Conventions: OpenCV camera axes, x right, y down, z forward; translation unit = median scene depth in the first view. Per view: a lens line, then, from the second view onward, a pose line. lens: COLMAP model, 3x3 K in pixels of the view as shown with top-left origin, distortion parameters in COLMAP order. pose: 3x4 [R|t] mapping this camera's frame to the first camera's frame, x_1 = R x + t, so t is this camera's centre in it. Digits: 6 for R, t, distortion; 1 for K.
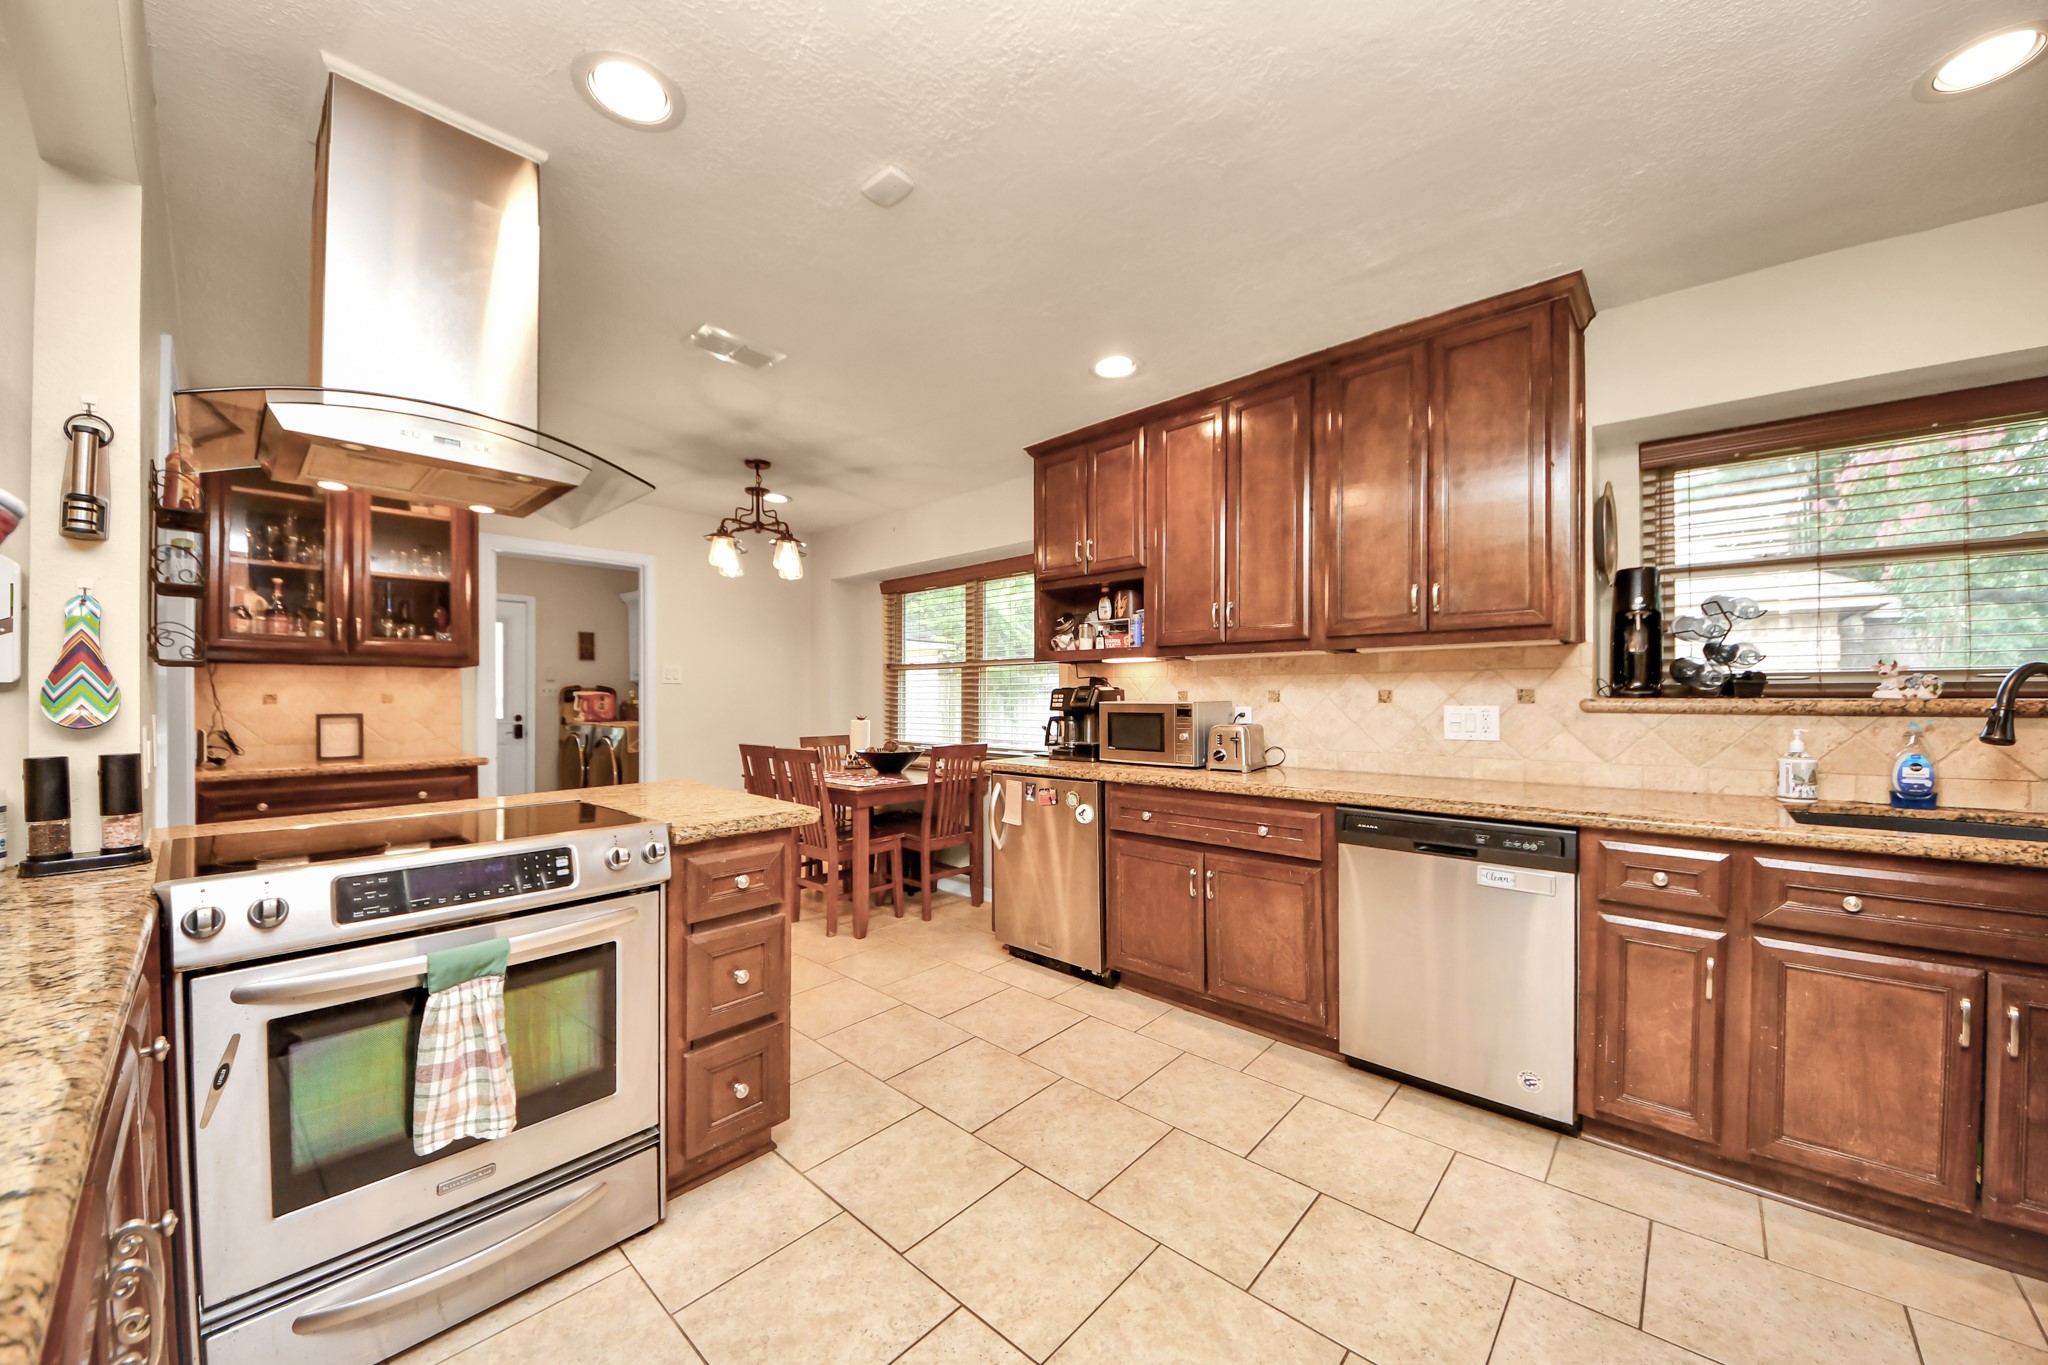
lens RADIAL K [[729.6, 0, 1029.8], [0, 729.6, 693.8], [0, 0, 1]] dist [0.000849, -0.011254]
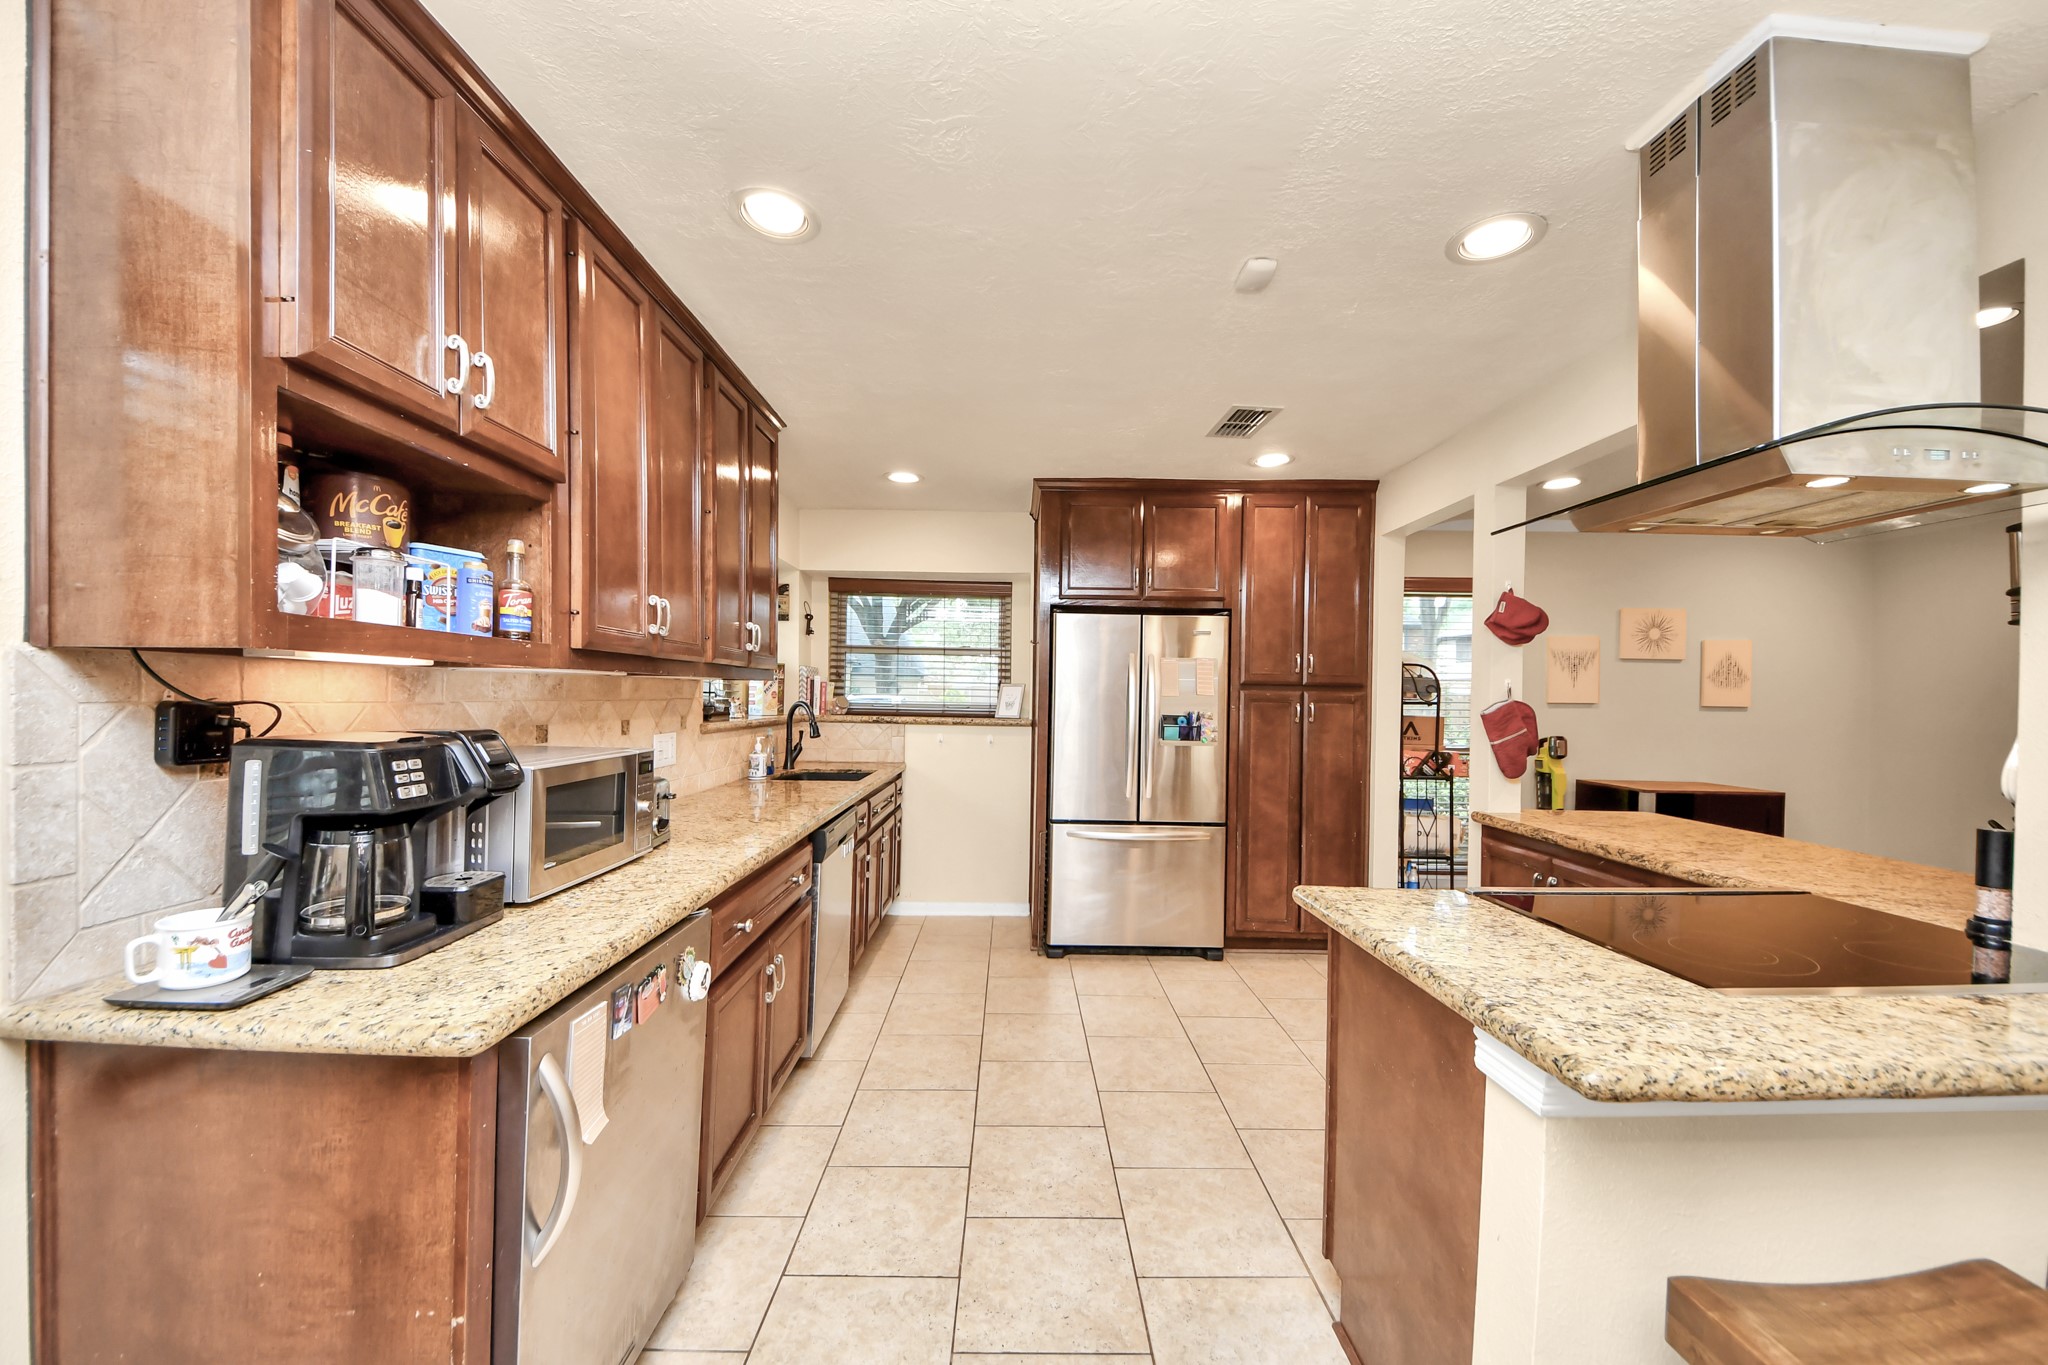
lens RADIAL K [[749.1, 0, 1012.2], [0, 749.1, 694.6], [0, 0, 1]] dist [0.000232, -0.008762]
pose [[-0.684746, -0.007488, 0.728743, -0.514327], [-0.016847, 0.999843, -0.005557, -0.040960], [-0.728587, -0.016082, -0.684765, 1.356119]]
